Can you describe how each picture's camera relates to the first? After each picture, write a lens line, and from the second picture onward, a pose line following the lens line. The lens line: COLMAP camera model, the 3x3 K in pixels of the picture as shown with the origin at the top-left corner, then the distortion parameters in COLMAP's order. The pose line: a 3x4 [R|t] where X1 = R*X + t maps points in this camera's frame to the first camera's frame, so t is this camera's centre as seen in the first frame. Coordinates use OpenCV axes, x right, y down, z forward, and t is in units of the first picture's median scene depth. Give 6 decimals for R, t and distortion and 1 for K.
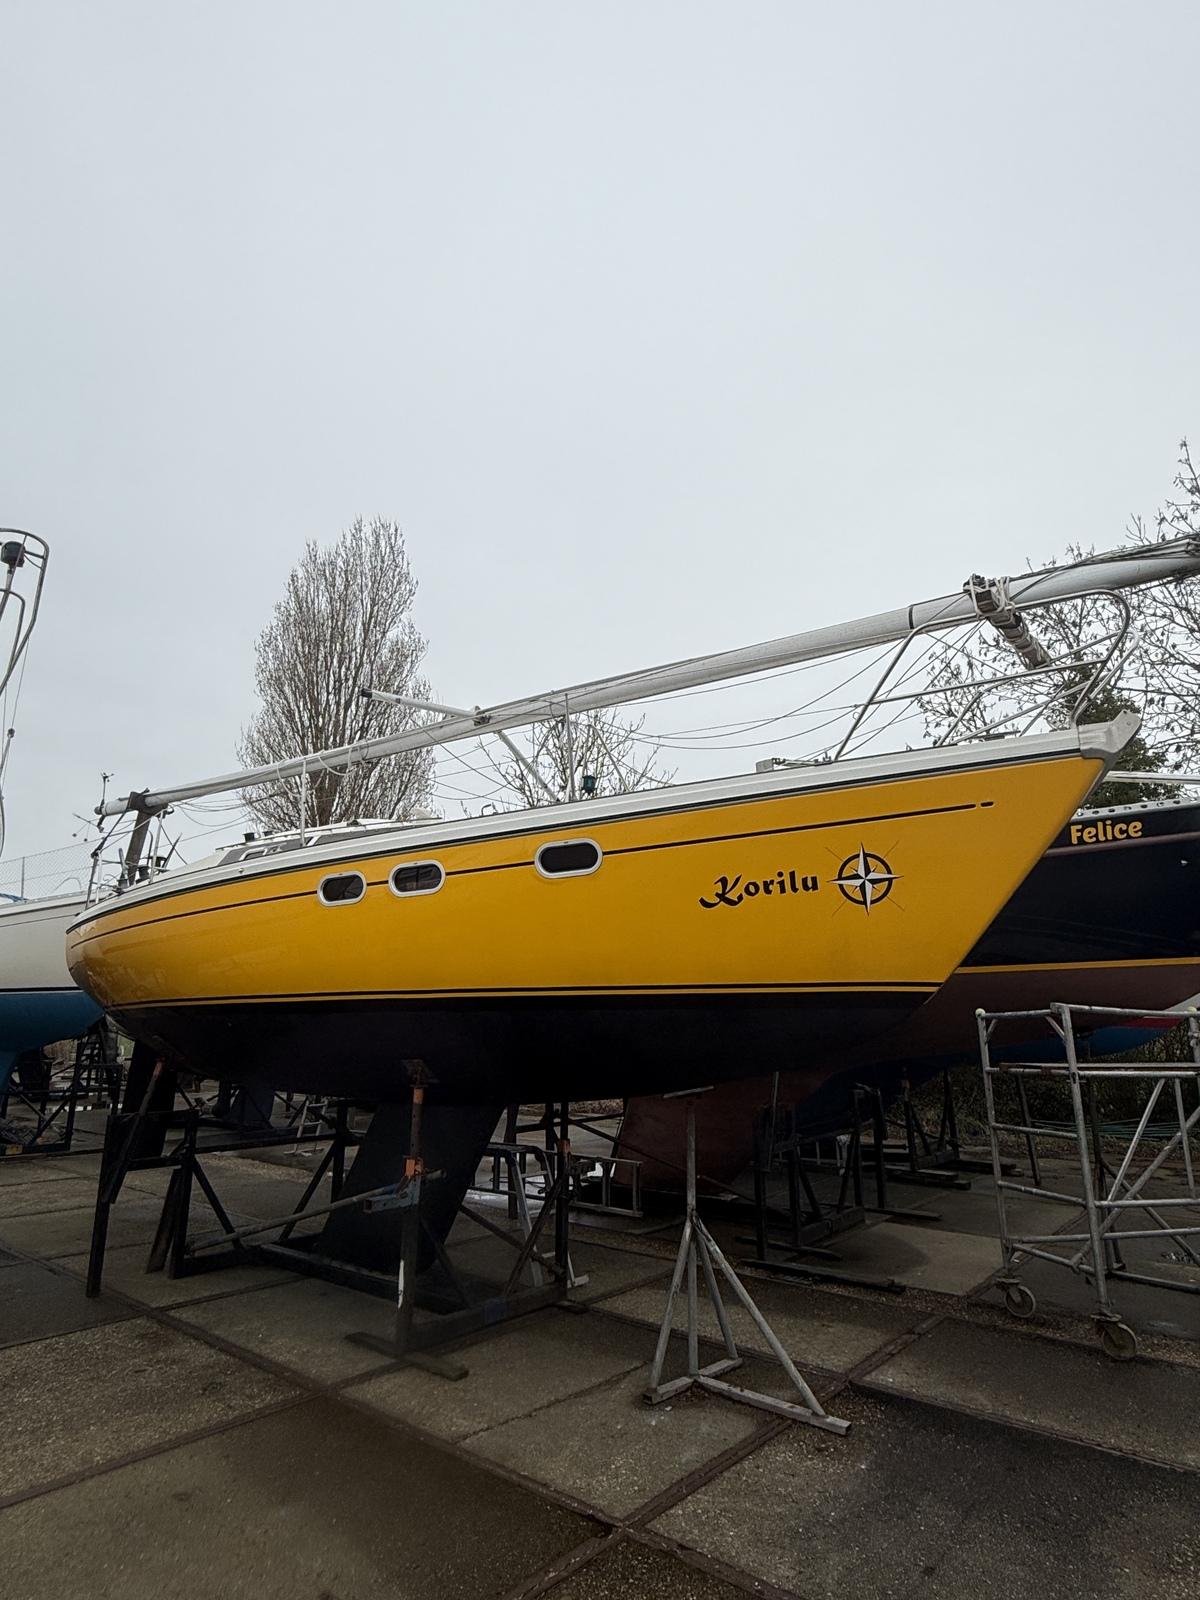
lens RADIAL K [[894.4, 0, 600.0], [0, 894.4, 800.0], [0, 0, 1]] dist [-0.002526, -0.000574]
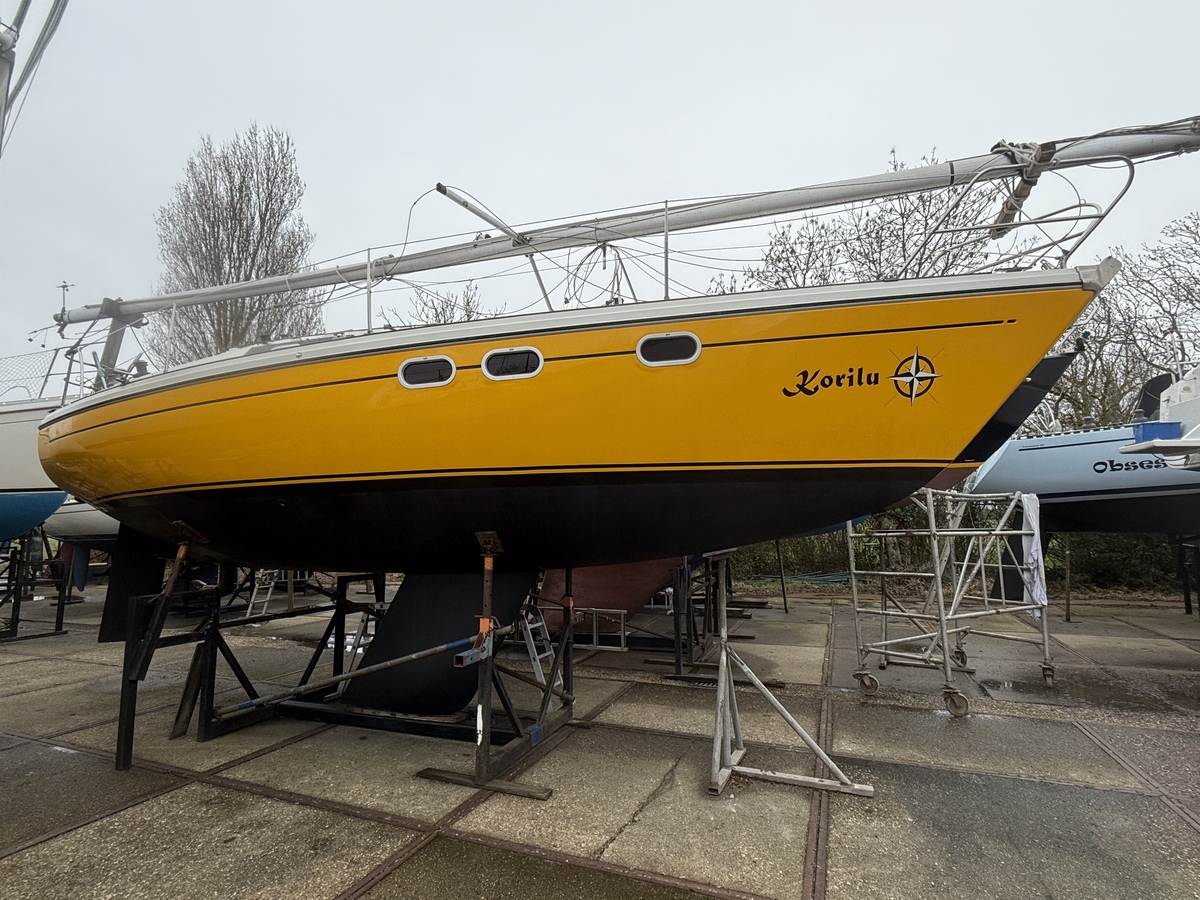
lens RADIAL K [[583.9, 0, 600.0], [0, 583.9, 450.0], [0, 0, 1]] dist [-0.002228, -0.000542]
pose [[0.952420, 0.024011, 0.303842, -0.318871], [-0.057400, 0.993184, 0.101439, 0.115116], [-0.299335, -0.114053, 0.947307, 0.301558]]
